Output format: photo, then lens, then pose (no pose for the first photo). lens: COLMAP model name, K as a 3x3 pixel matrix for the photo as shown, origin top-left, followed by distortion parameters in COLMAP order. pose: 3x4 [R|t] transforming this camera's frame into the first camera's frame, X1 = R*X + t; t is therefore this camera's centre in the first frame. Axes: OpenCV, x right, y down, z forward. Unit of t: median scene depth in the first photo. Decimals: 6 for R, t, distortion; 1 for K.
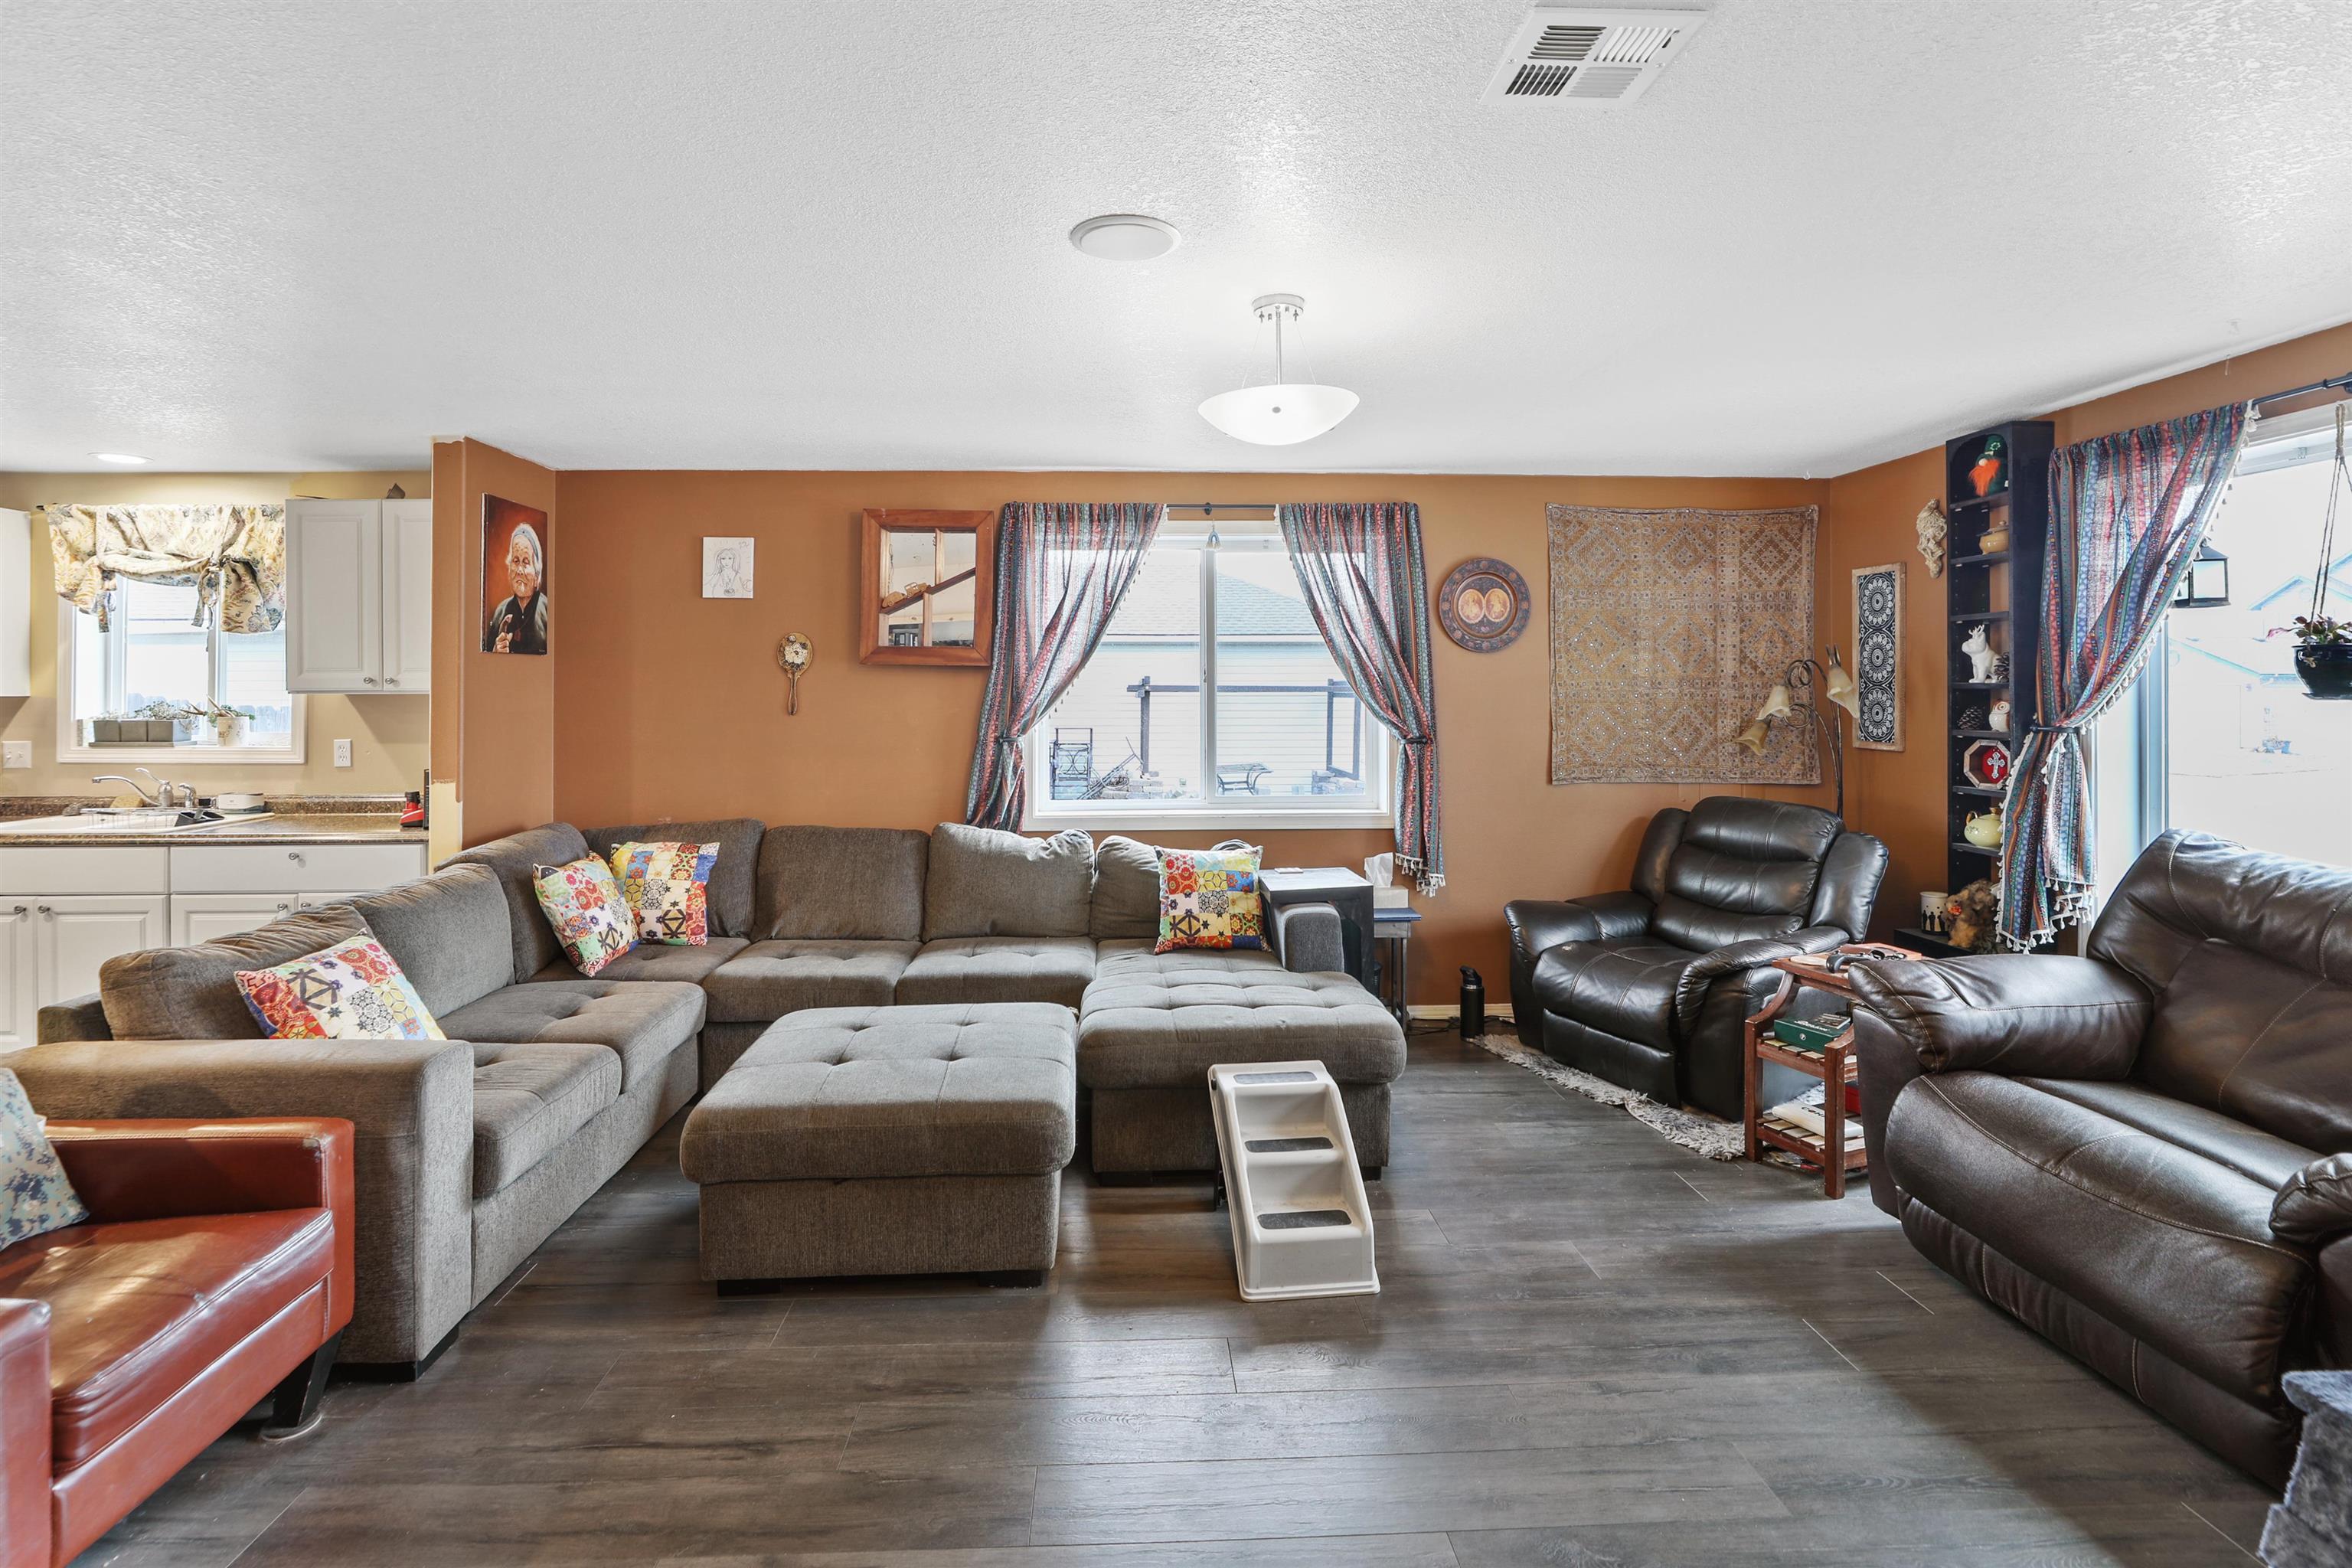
lens RADIAL K [[1111.1, 0, 1149.2], [0, 1111.1, 687.2], [0, 0, 1]] dist [-0.024065, 0.007839]
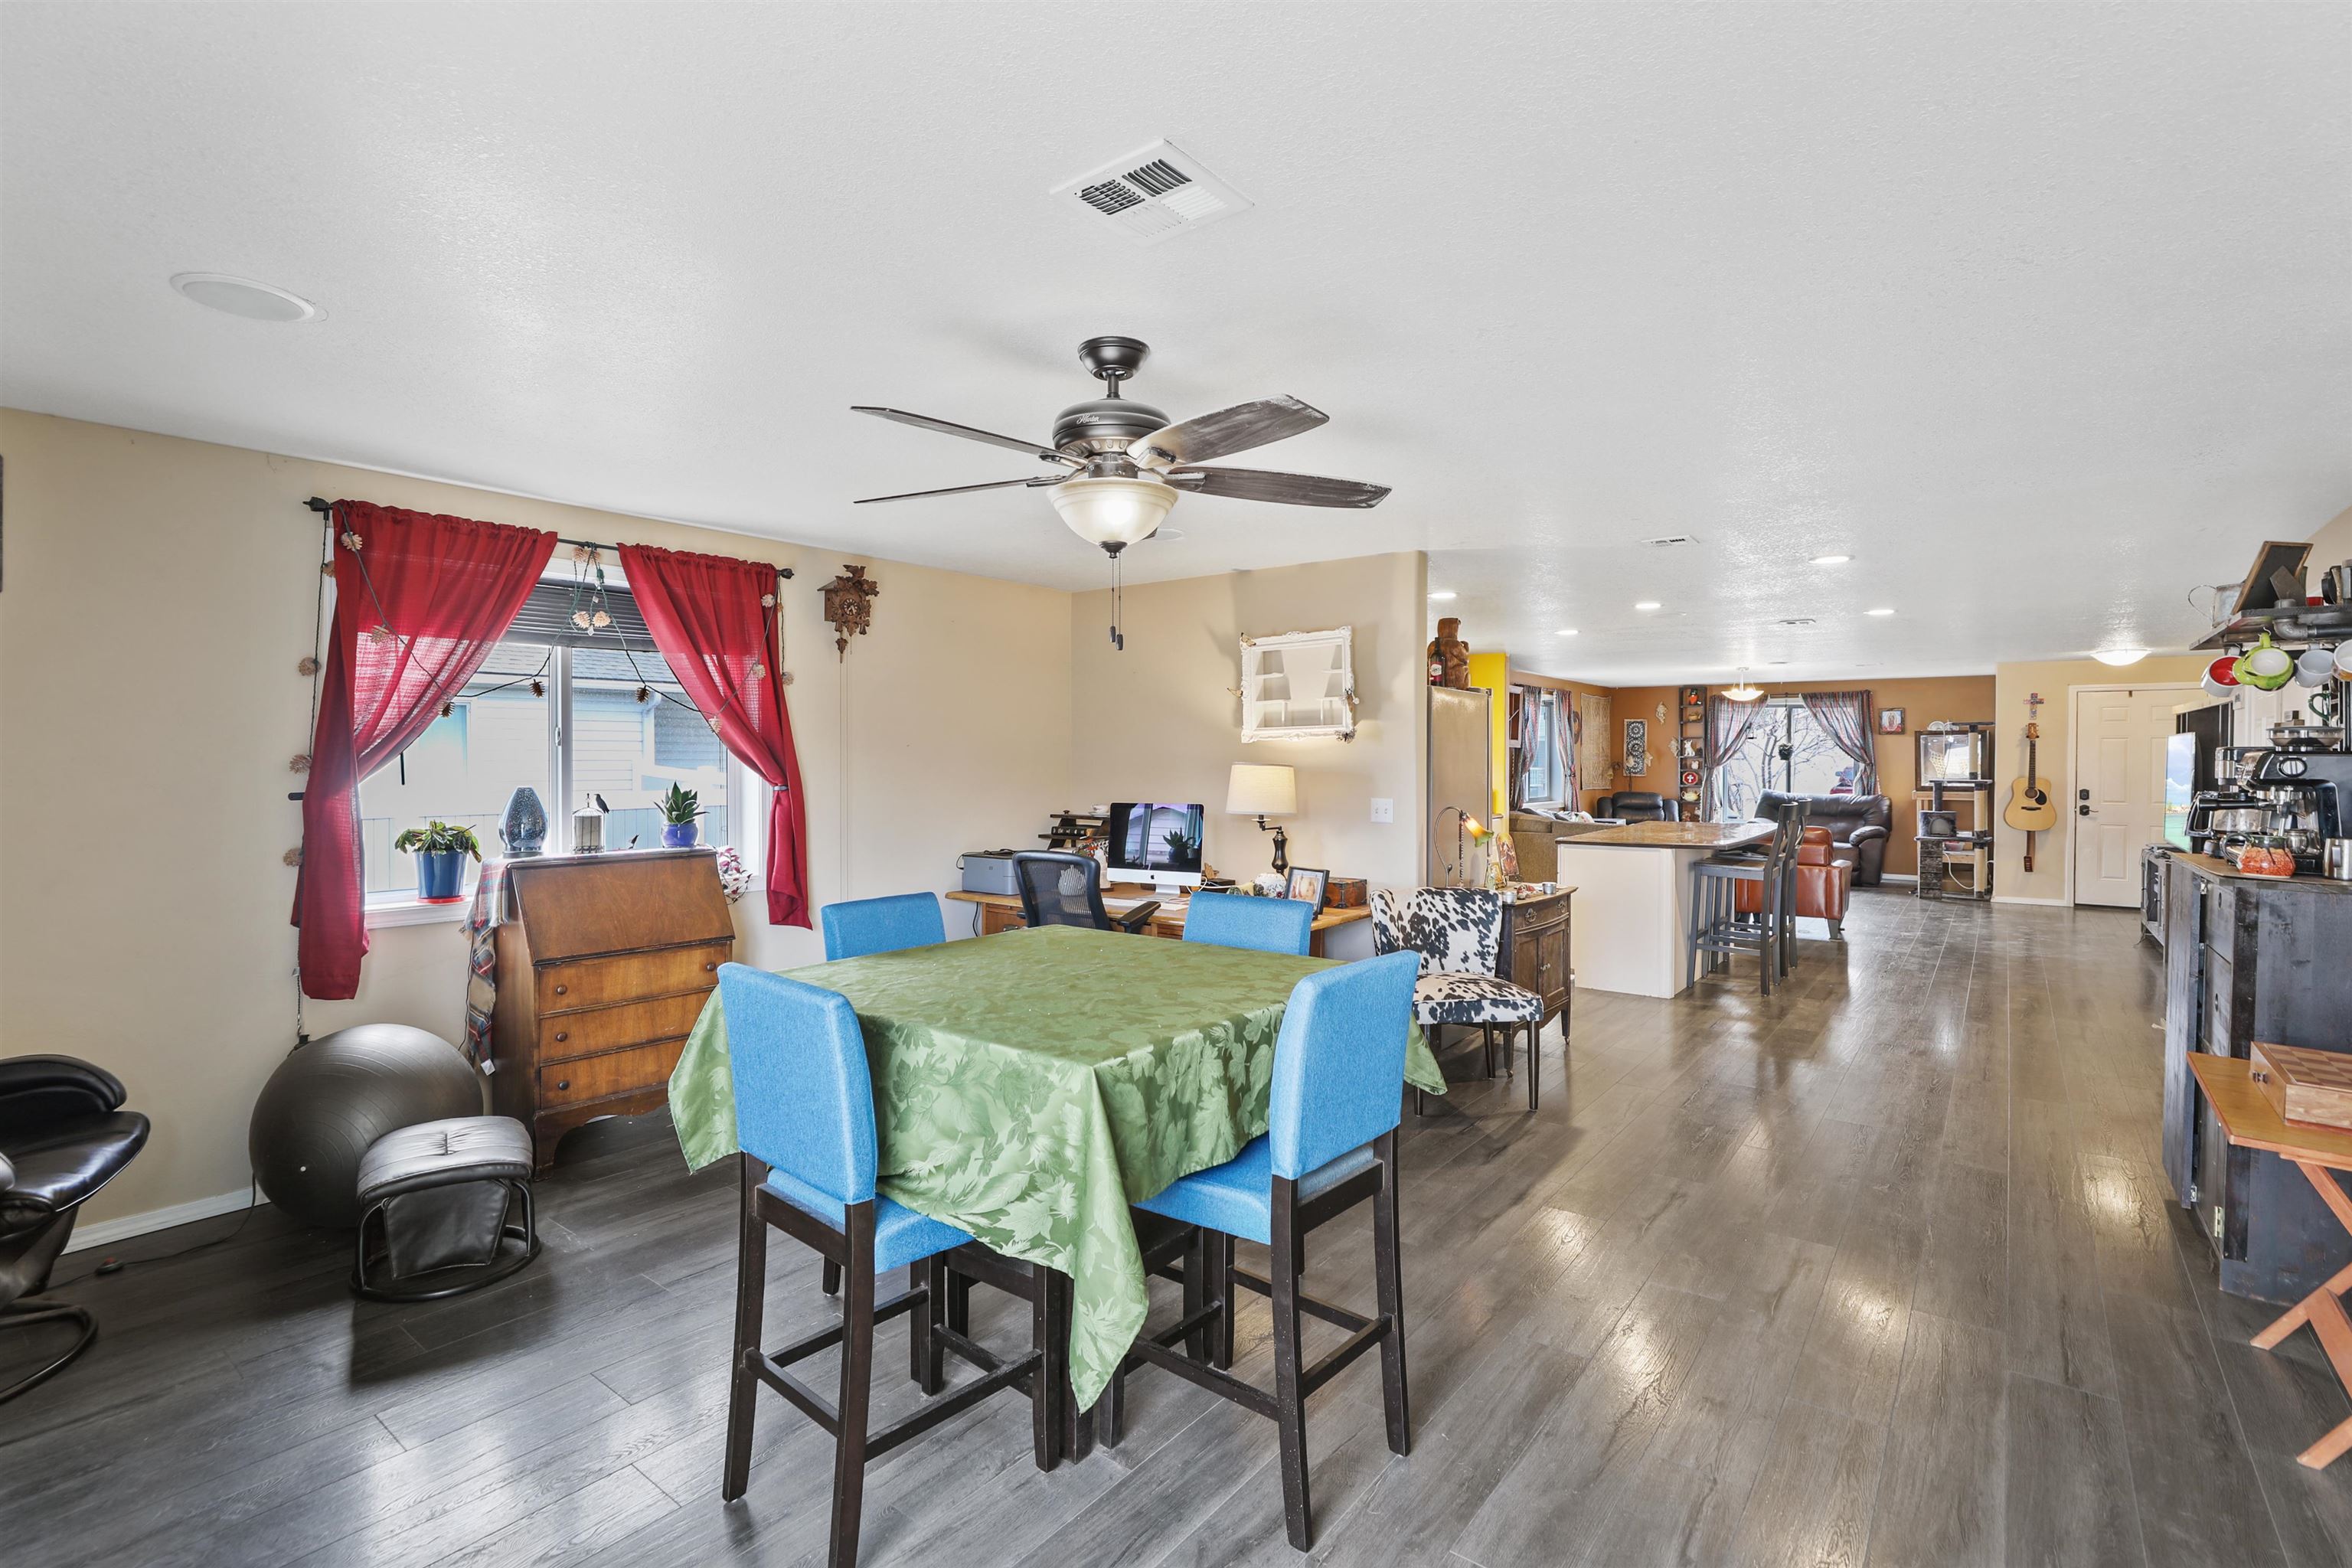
lens RADIAL K [[1111.1, 0, 1143.9], [0, 1111.1, 766.5], [0, 0, 1]] dist [-0.024065, 0.007839]
pose [[0.649426, -0.000429, 0.760425, -2.820397], [-0.009797, 0.999912, 0.008930, 0.013280], [-0.760362, -0.013249, 0.649365, -0.006629]]
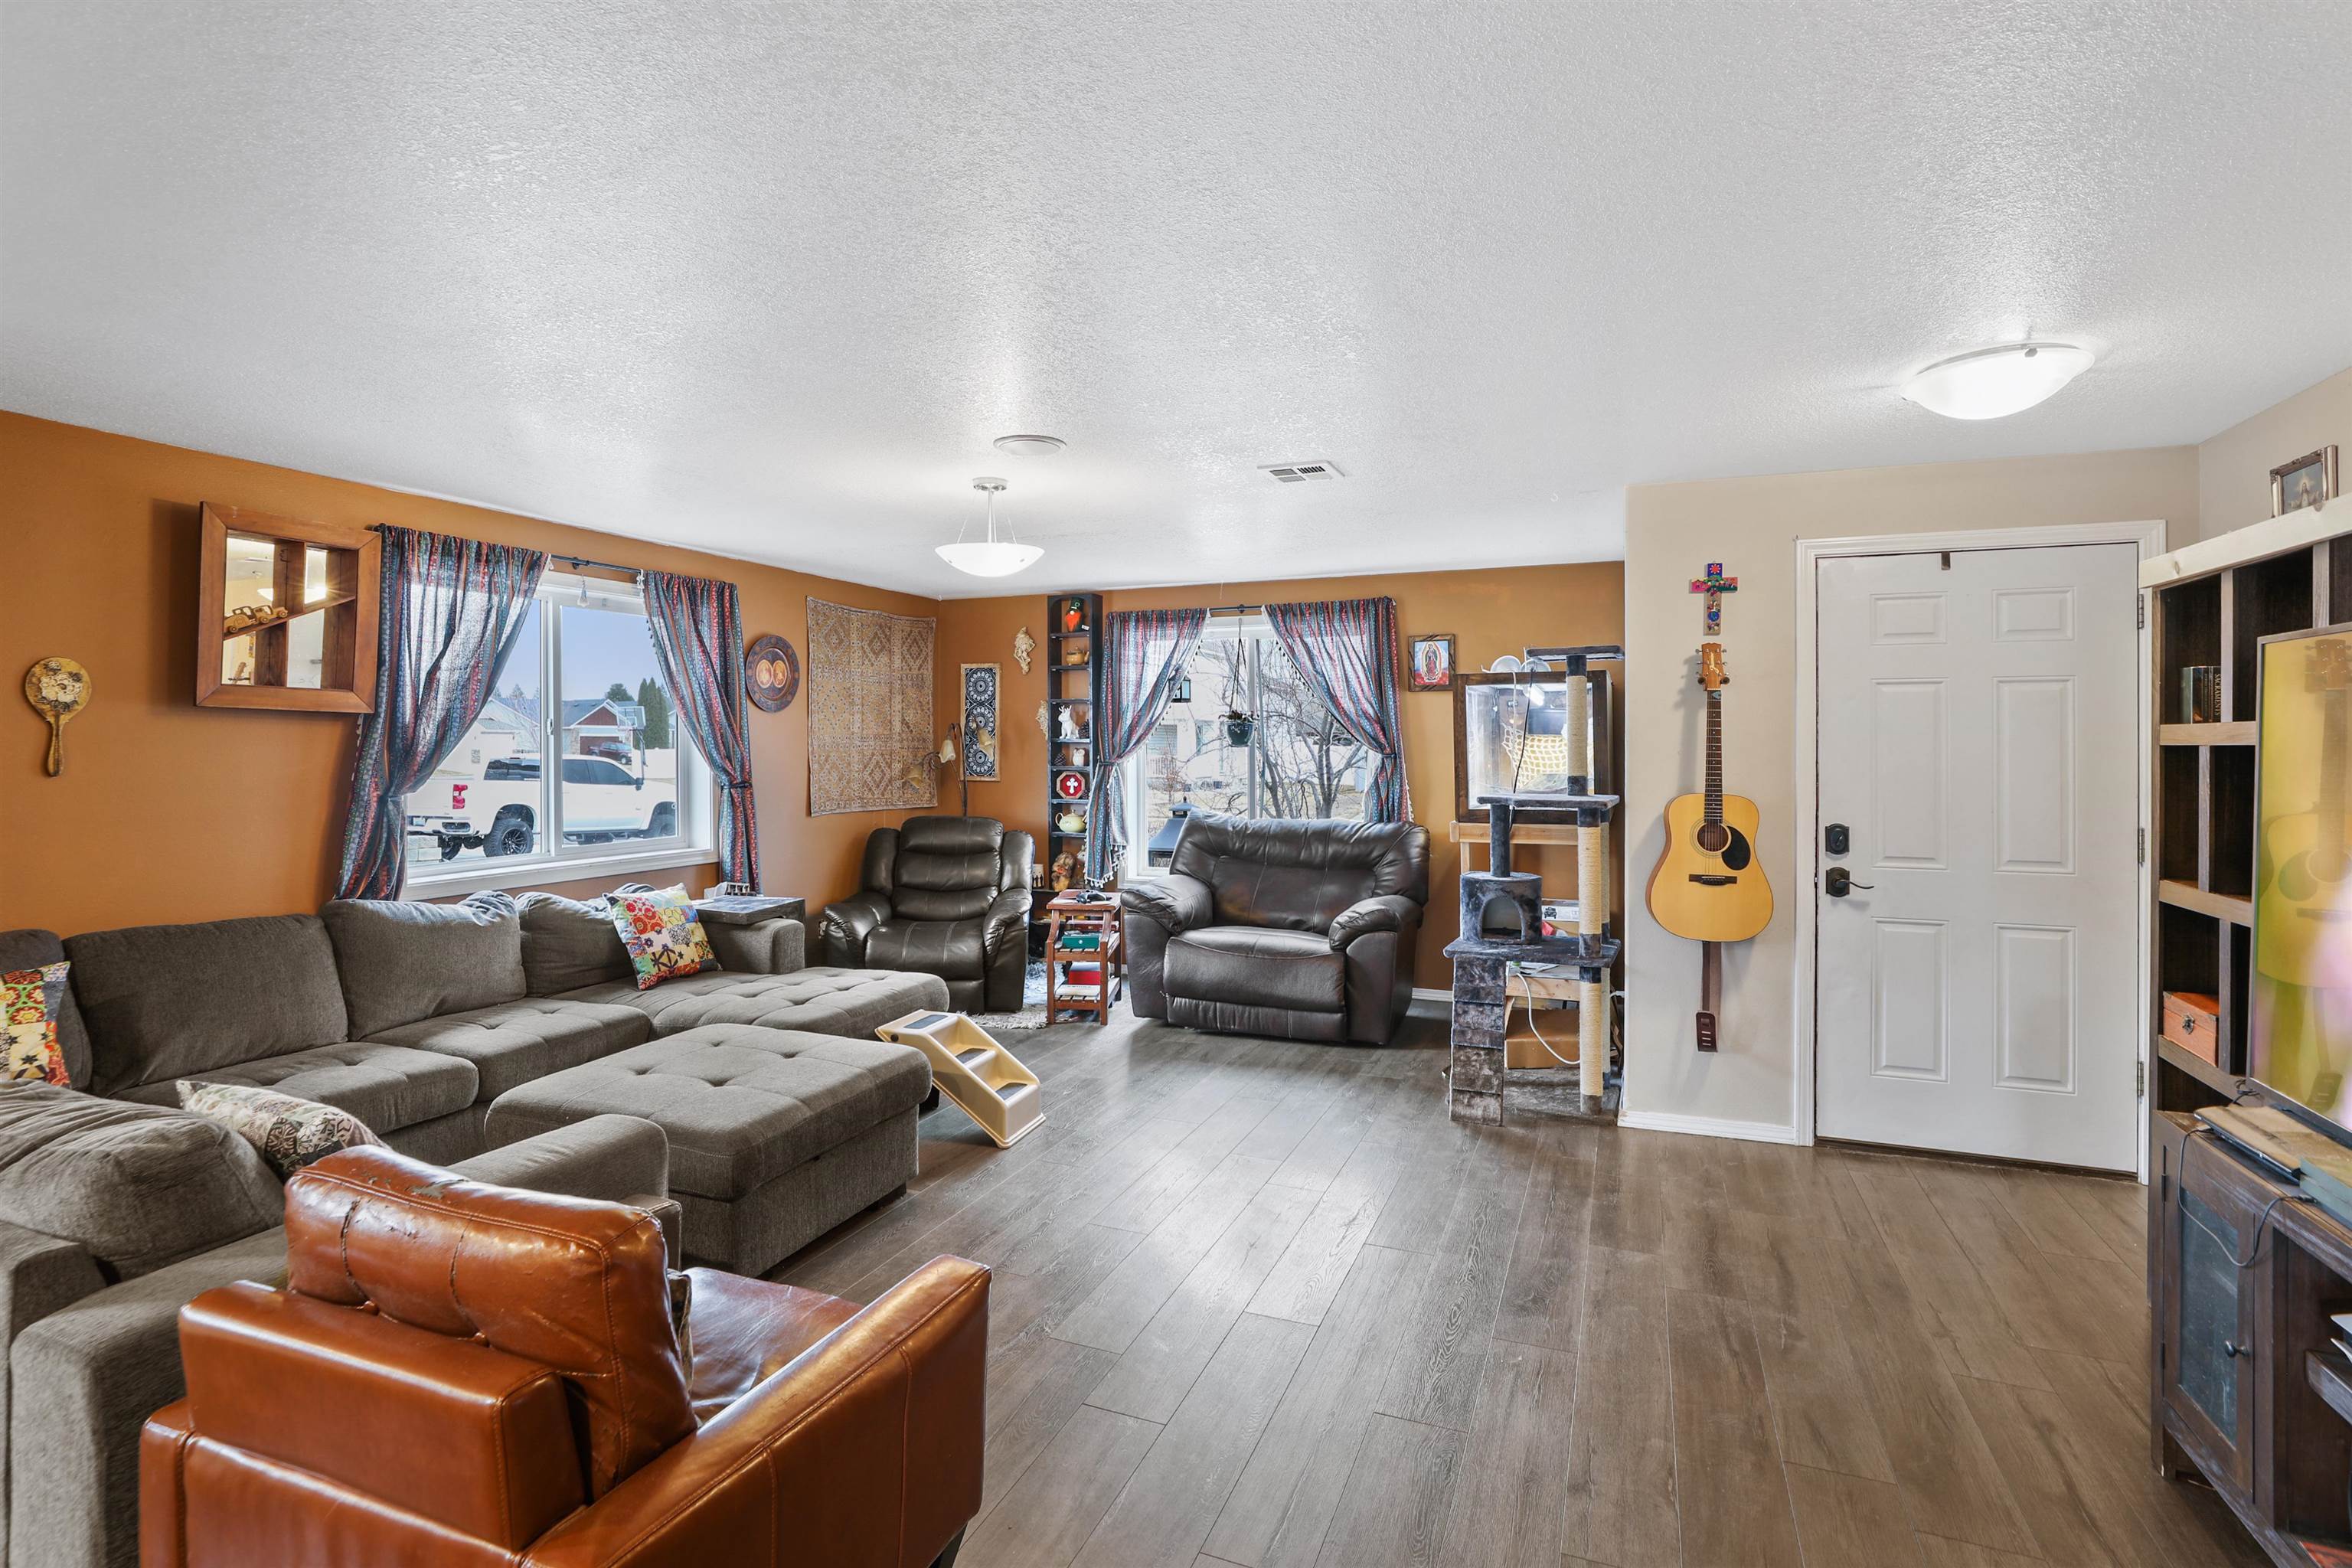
lens RADIAL K [[1111.1, 0, 1157.2], [0, 1111.1, 737.6], [0, 0, 1]] dist [-0.024065, 0.007839]
pose [[0.435060, 0.006469, 0.900378, -0.674843], [-0.003839, 0.999978, -0.005330, 0.002286], [-0.900393, -0.001137, 0.435075, 0.091558]]
